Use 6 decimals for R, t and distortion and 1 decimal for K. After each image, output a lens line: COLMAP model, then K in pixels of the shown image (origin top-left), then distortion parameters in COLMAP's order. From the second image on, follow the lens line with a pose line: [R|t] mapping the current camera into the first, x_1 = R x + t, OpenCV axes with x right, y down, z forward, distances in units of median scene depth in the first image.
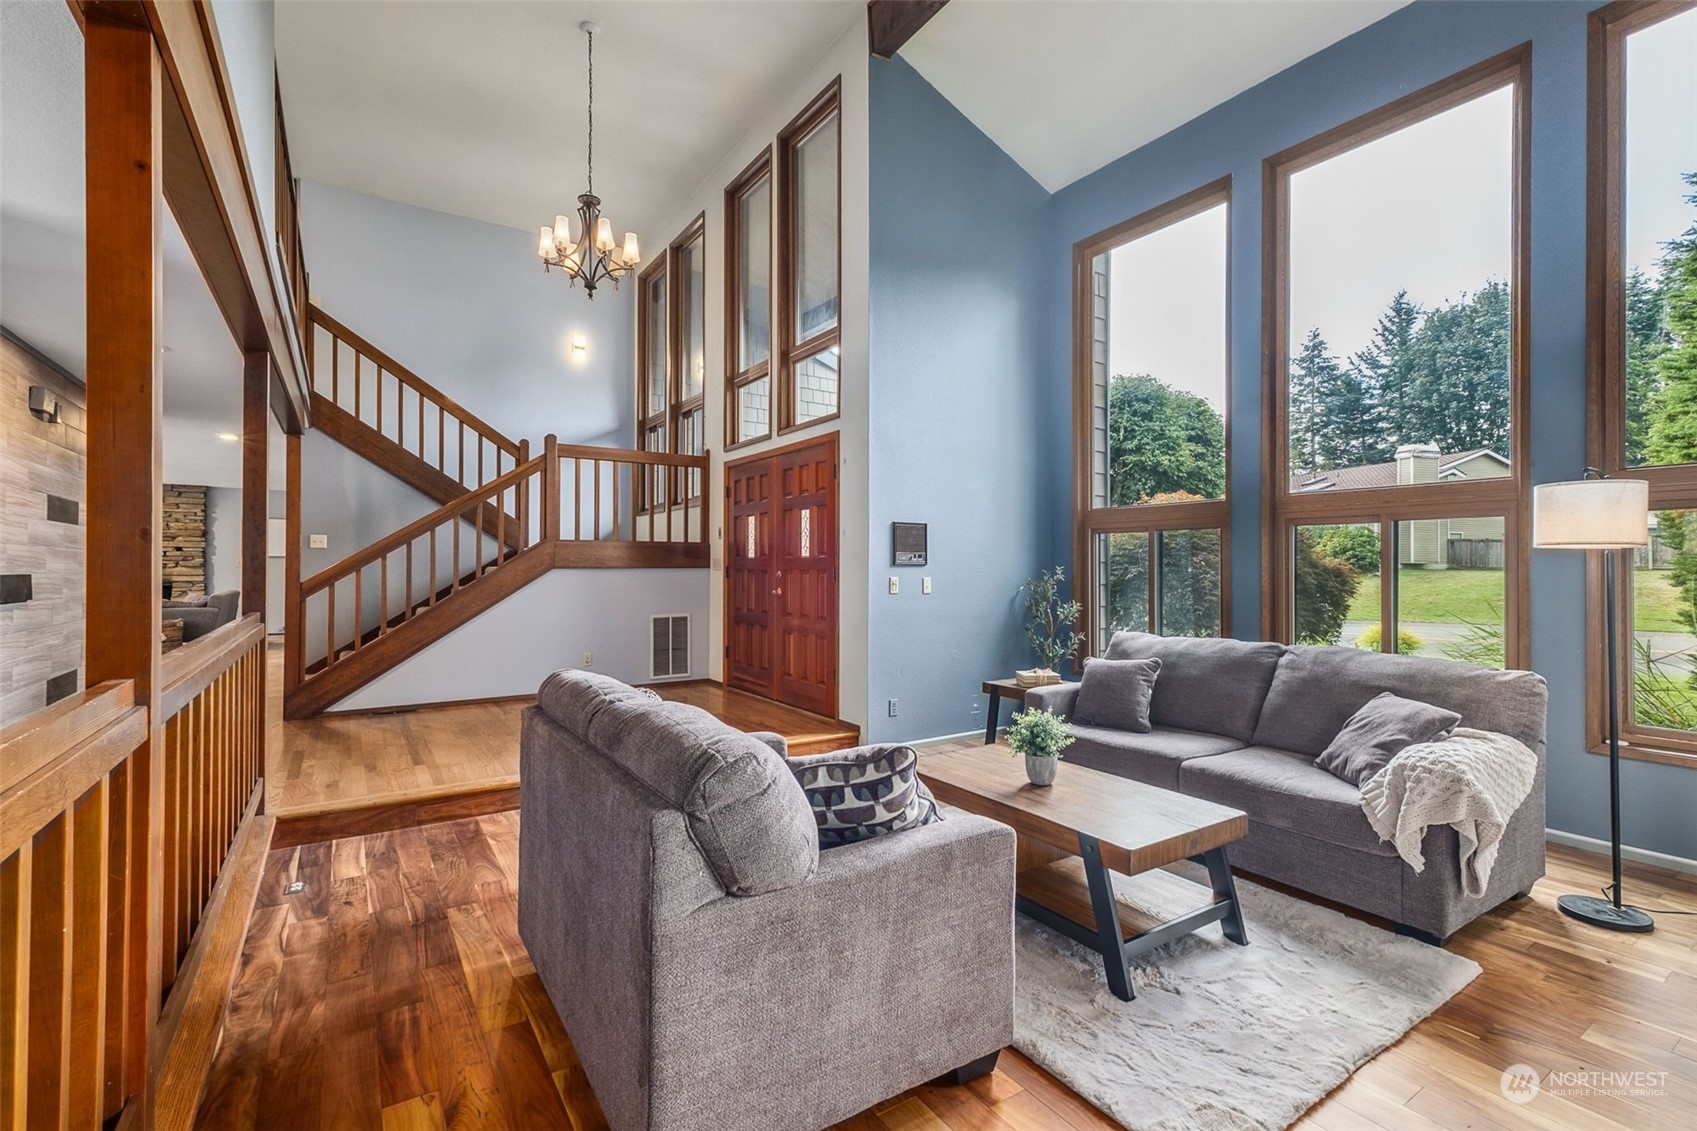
lens RADIAL K [[756.1, 0, 846.0], [0, 756.1, 551.2], [0, 0, 1]] dist [0.007905, 0.000173]
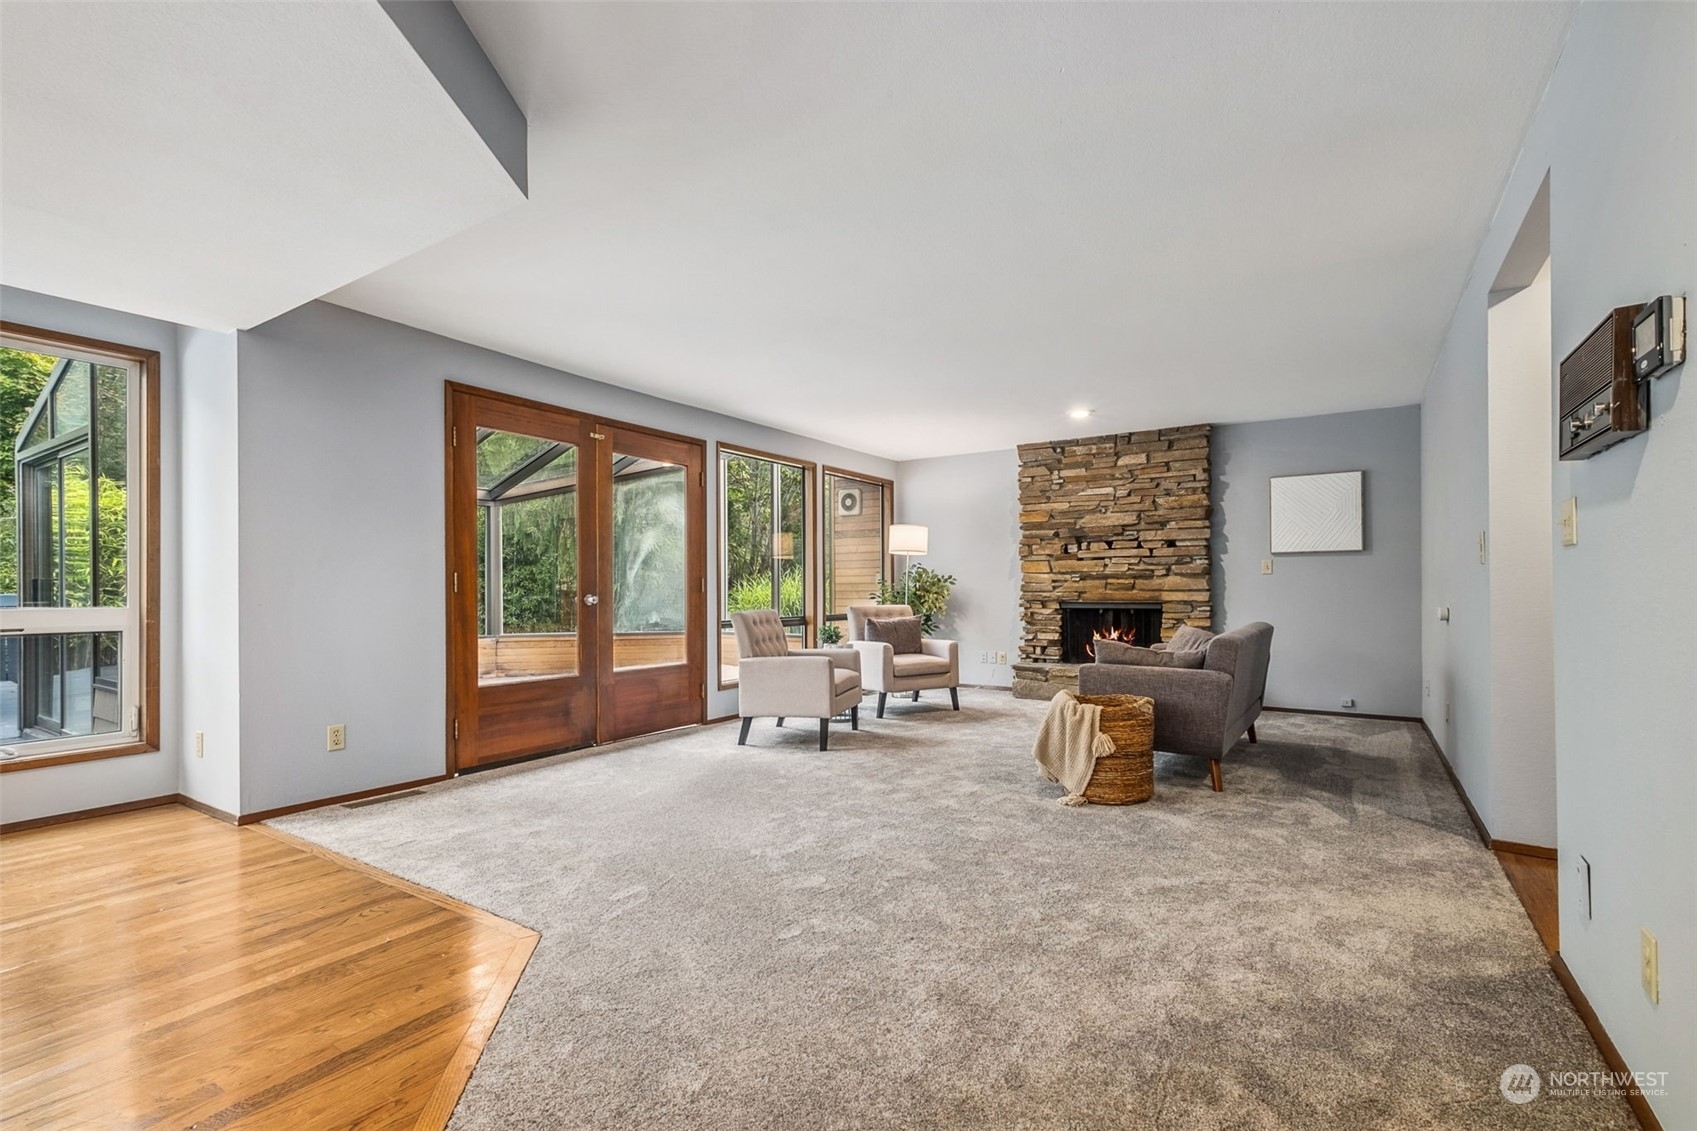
lens RADIAL K [[756.1, 0, 832.3], [0, 756.1, 578.6], [0, 0, 1]] dist [0.007905, 0.000173]
pose [[0.381714, -0.005831, -0.924262, -0.457001], [0.011148, 0.999936, -0.001704, 0.021320], [0.924213, -0.009653, 0.381755, 0.556758]]
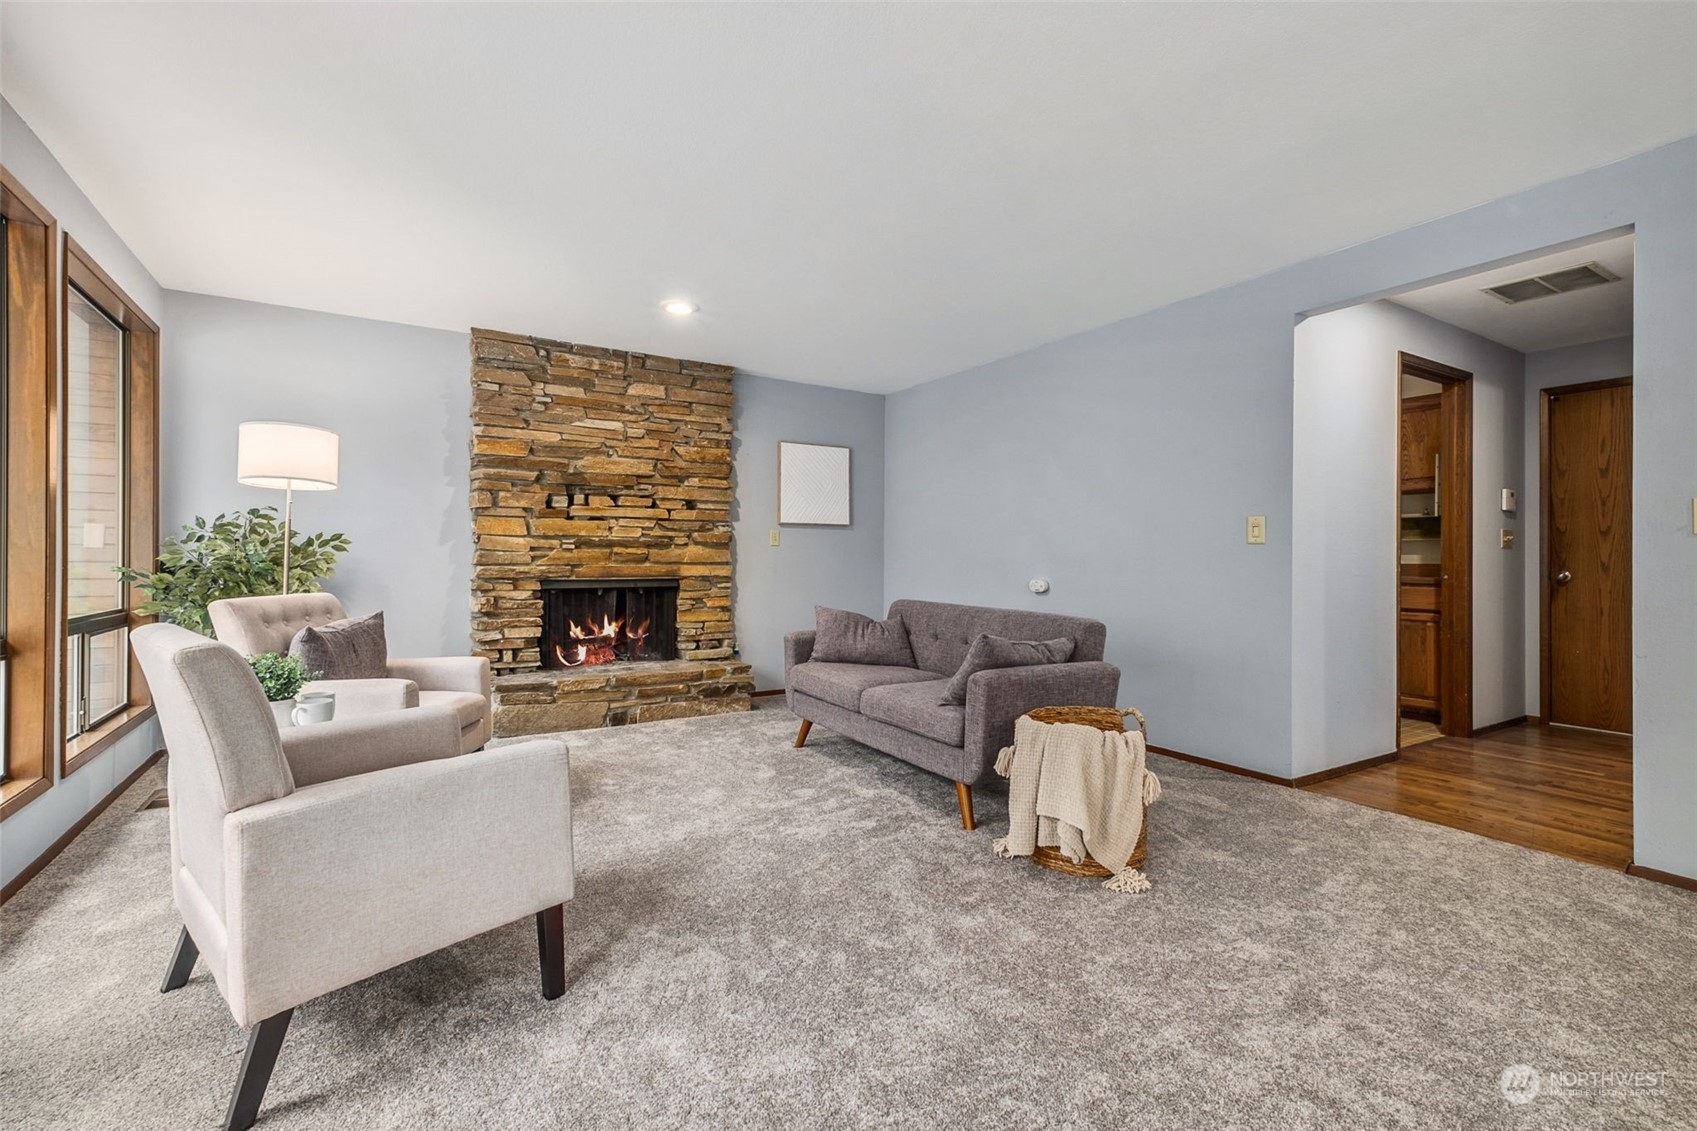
lens RADIAL K [[756.1, 0, 850.0], [0, 756.1, 554.4], [0, 0, 1]] dist [0.007905, 0.000173]
pose [[0.999531, 0.012477, -0.027951, -0.769803], [-0.012327, 0.999909, 0.005534, 0.023015], [0.028017, -0.005187, 0.999594, 0.555877]]
